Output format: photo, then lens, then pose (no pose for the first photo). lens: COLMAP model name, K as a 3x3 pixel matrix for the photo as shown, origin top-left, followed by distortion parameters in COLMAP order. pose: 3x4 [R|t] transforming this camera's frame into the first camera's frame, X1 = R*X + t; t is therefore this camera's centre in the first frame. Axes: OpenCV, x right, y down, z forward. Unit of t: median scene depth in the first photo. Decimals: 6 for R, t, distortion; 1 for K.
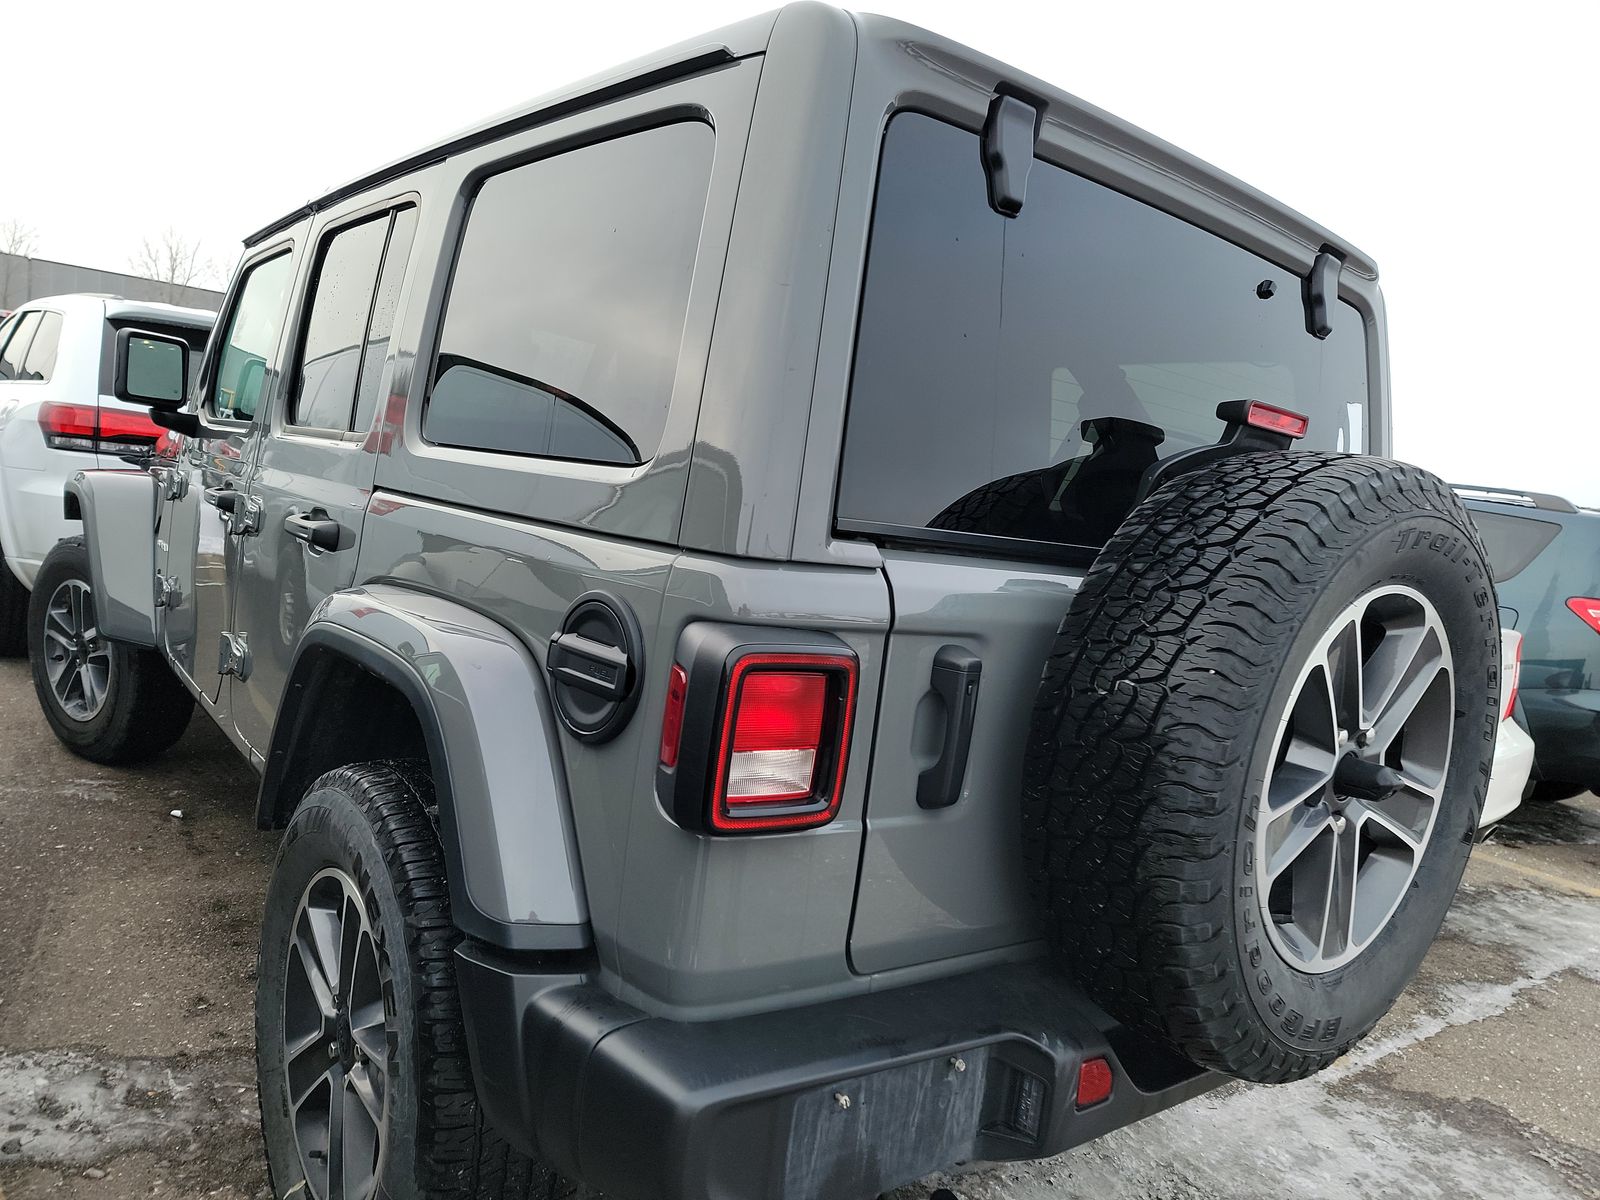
lens RADIAL K [[1092.3, 0, 793.3], [0, 1092.3, 607.2], [0, 0, 1]] dist [0.075186, -0.025105]
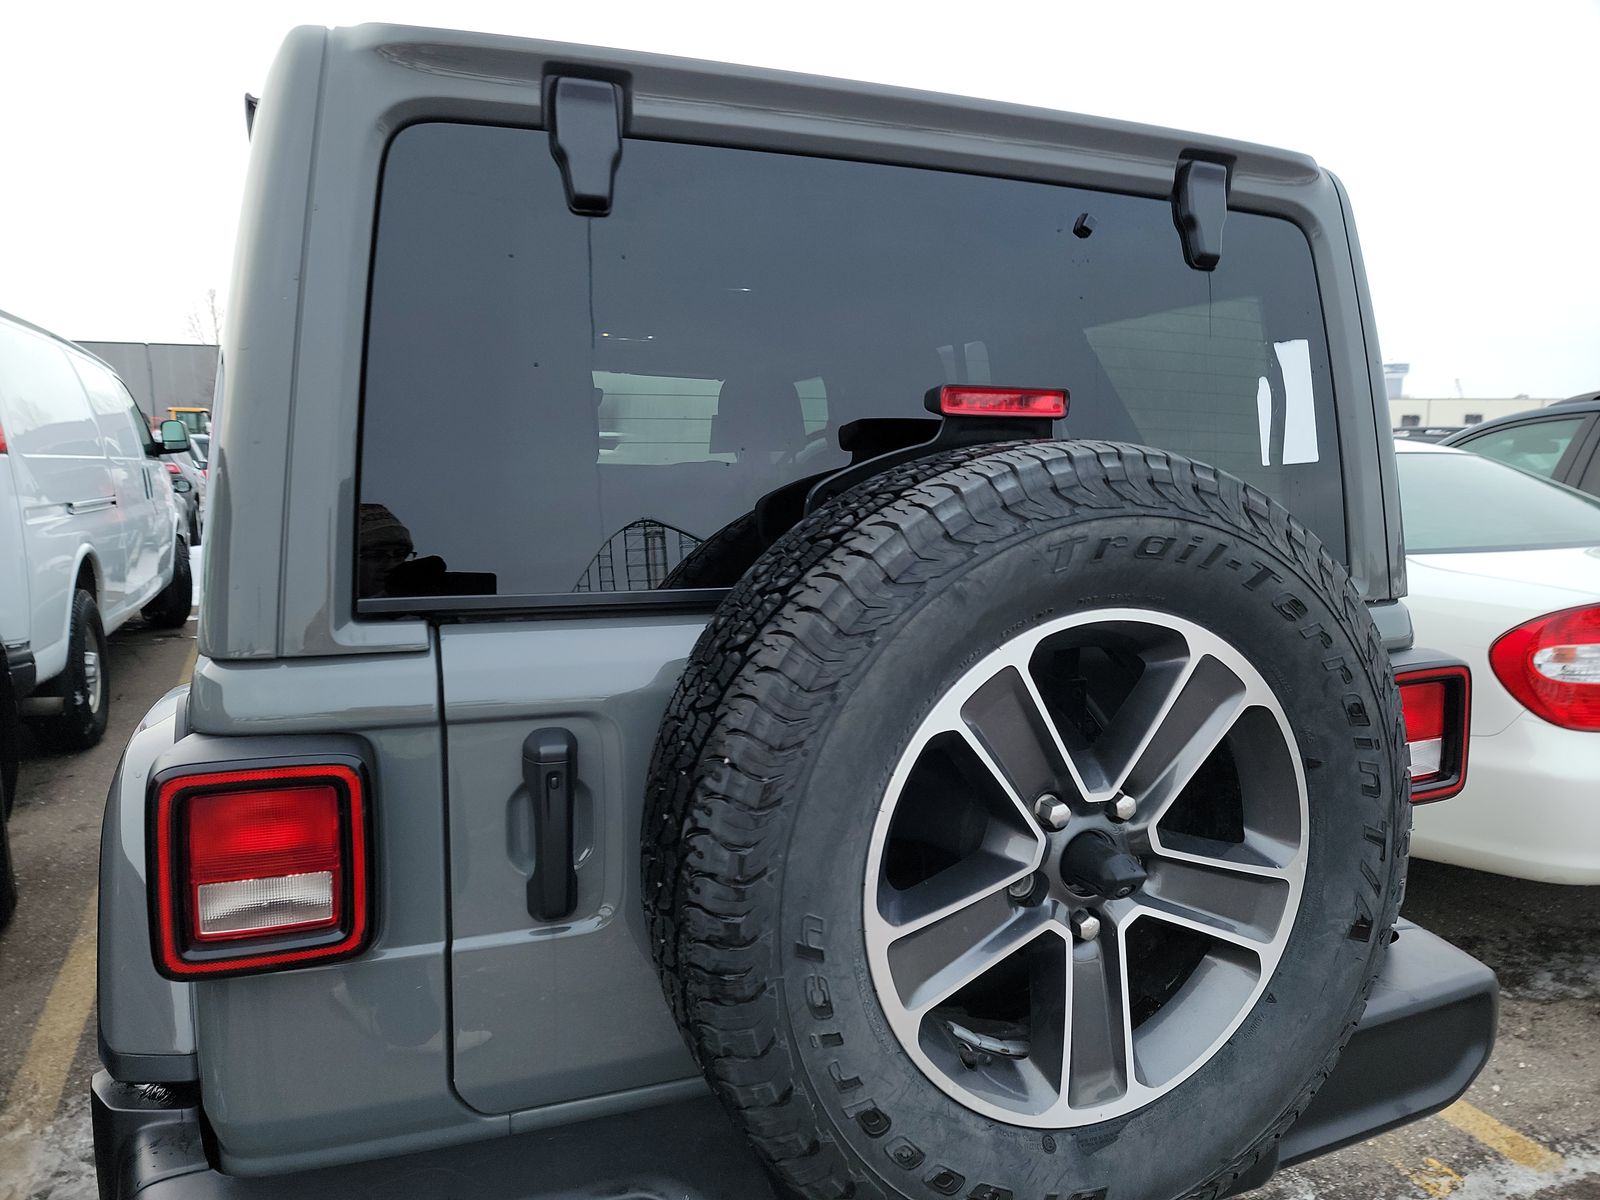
lens RADIAL K [[1092.3, 0, 799.4], [0, 1092.3, 596.8], [0, 0, 1]] dist [0.075186, -0.025105]
pose [[0.949362, -0.089519, -0.301161, 0.610754], [0.087382, 0.995962, -0.020590, -0.033366], [0.301788, -0.006768, 0.953351, 0.250312]]
